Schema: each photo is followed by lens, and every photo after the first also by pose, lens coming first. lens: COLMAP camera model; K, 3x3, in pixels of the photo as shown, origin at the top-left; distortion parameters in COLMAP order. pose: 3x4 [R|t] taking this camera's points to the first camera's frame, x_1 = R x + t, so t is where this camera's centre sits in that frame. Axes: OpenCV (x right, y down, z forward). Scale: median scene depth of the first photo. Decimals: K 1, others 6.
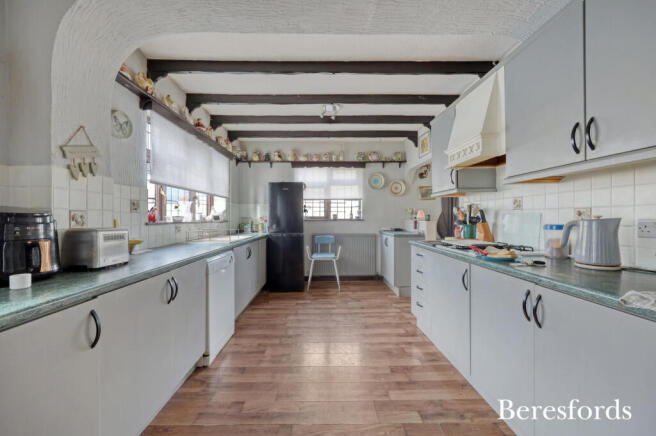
lens RADIAL K [[262.9, 0, 326.7], [0, 262.9, 215.1], [0, 0, 1]] dist [-0.001239, -0.000027]
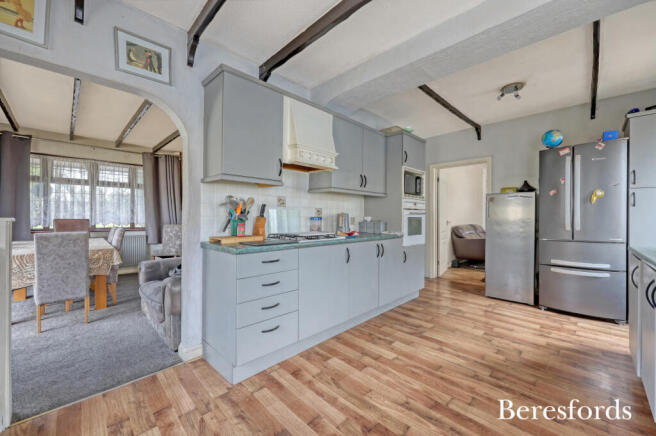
lens RADIAL K [[262.9, 0, 327.9], [0, 262.9, 217.5], [0, 0, 1]] dist [-0.001239, -0.000027]
pose [[-0.691139, -0.001916, 0.722719, -0.365492], [0.002610, 0.999983, 0.005148, 0.028573], [-0.722717, 0.005444, -0.691123, 1.780542]]
